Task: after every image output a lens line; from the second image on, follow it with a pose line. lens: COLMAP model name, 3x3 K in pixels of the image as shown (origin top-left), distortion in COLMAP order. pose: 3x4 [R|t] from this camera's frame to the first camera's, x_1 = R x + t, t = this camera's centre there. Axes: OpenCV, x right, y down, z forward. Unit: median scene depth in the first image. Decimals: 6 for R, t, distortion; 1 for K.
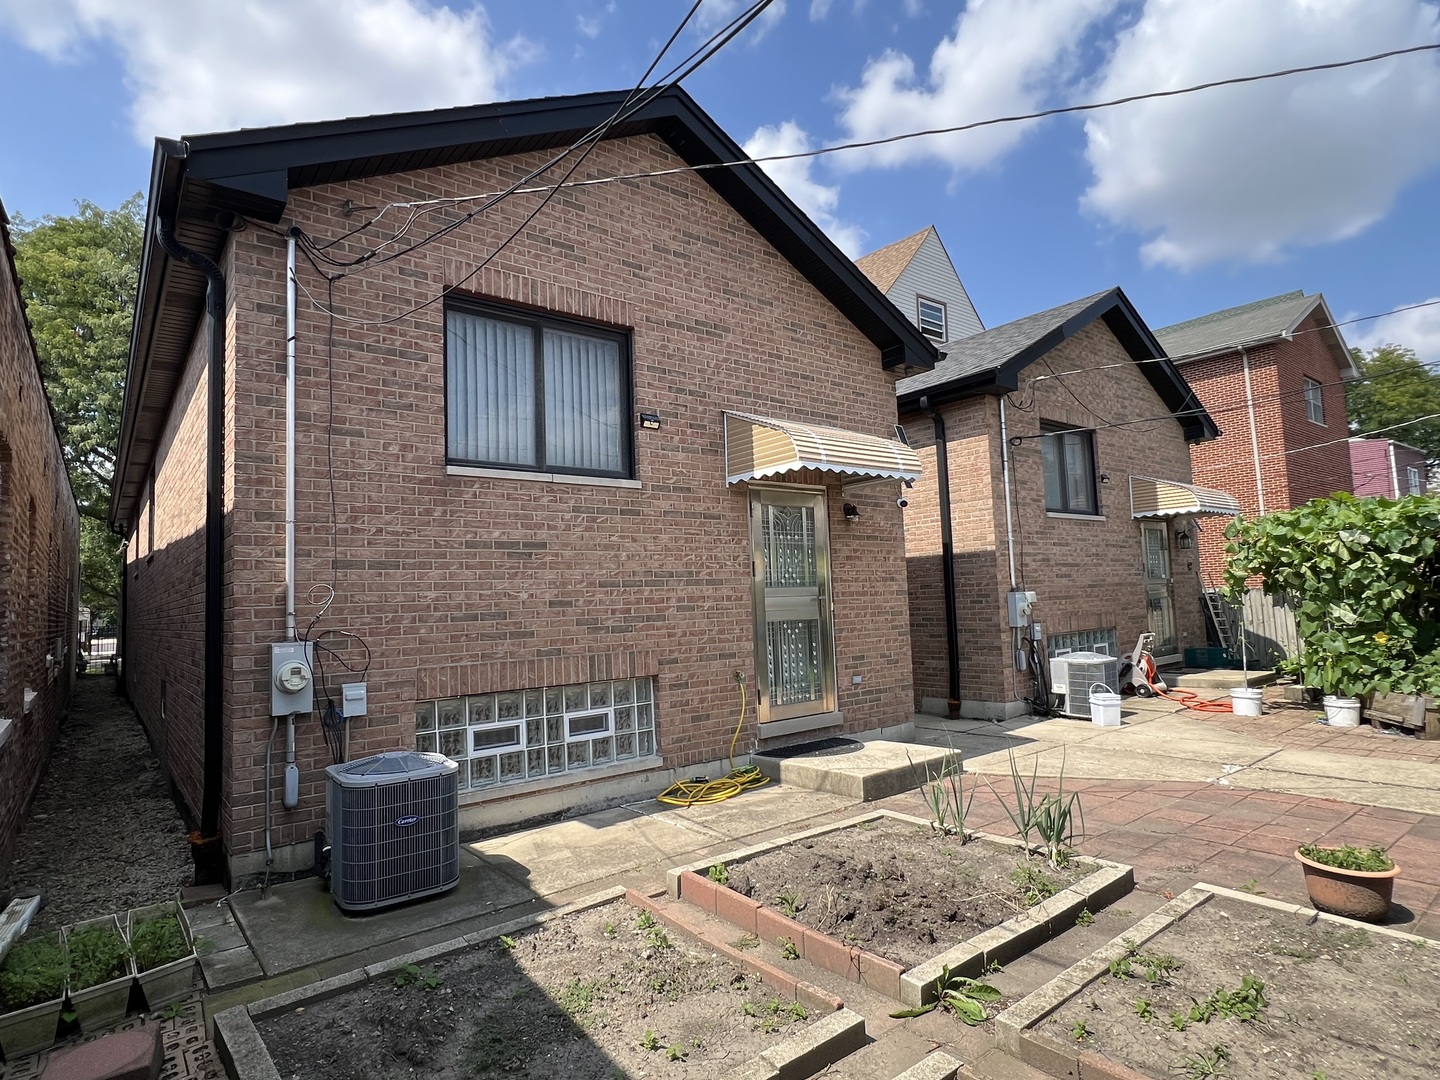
lens RADIAL K [[795.1, 0, 725.3], [0, 795.1, 548.6], [0, 0, 1]] dist [-0.002819, -0.000370]
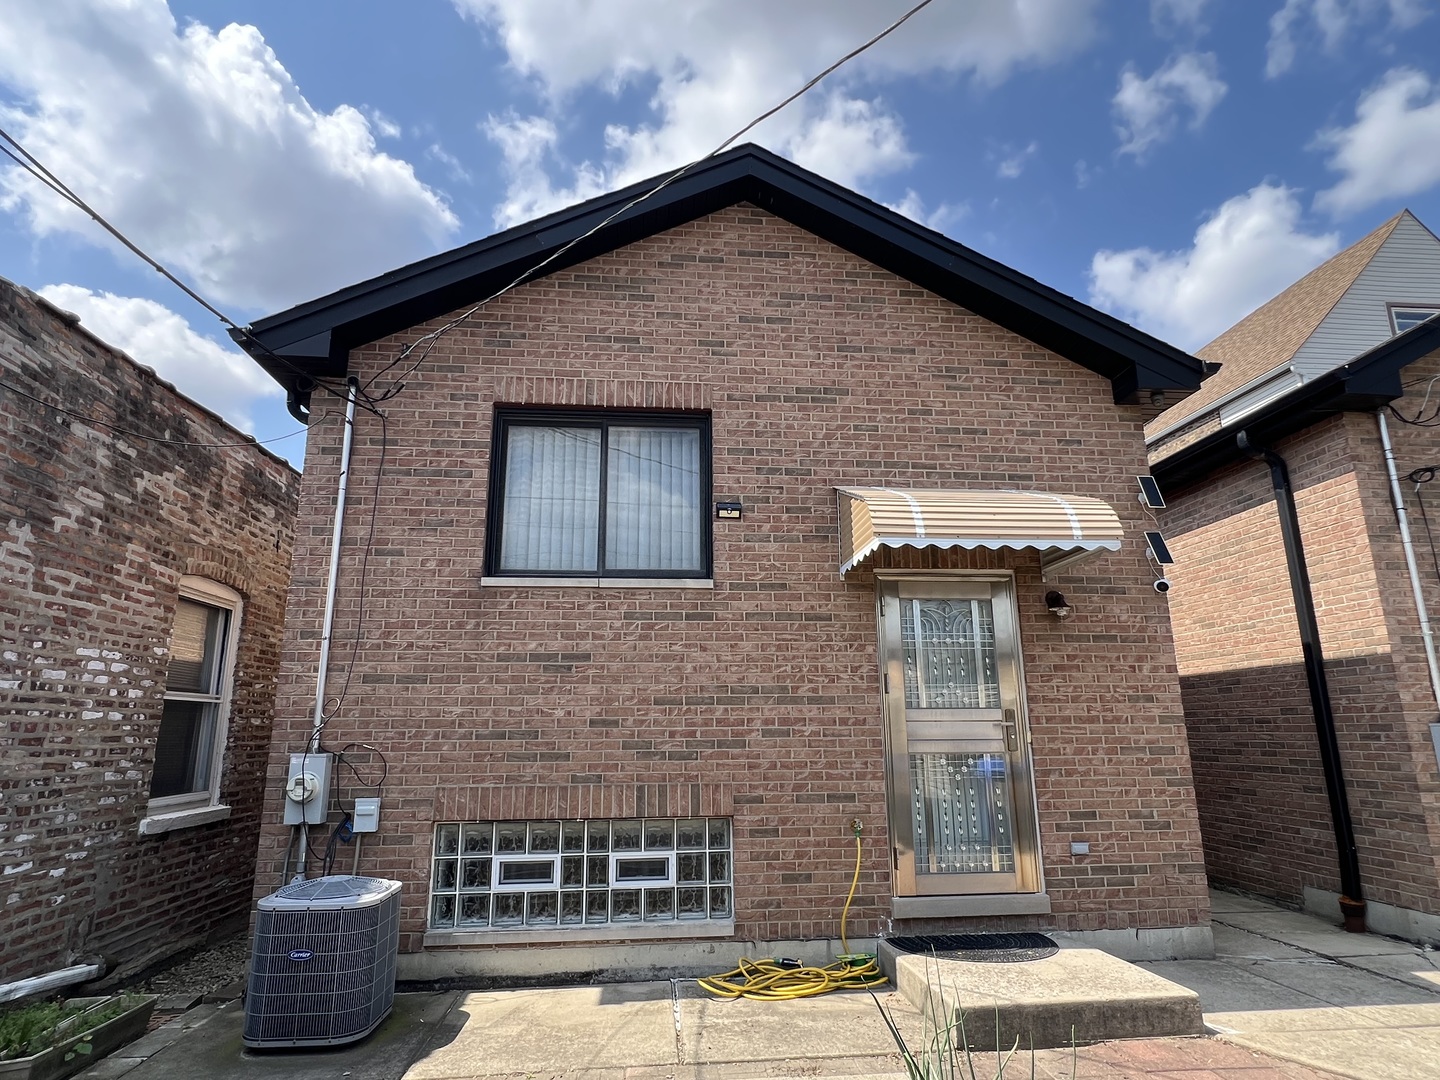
lens RADIAL K [[795.1, 0, 725.3], [0, 795.1, 548.6], [0, 0, 1]] dist [-0.002819, -0.000370]
pose [[0.833148, -0.093118, -0.545155, 0.373902], [0.013914, 0.988941, -0.147657, 0.008825], [0.552876, 0.115435, 0.825229, 0.292441]]
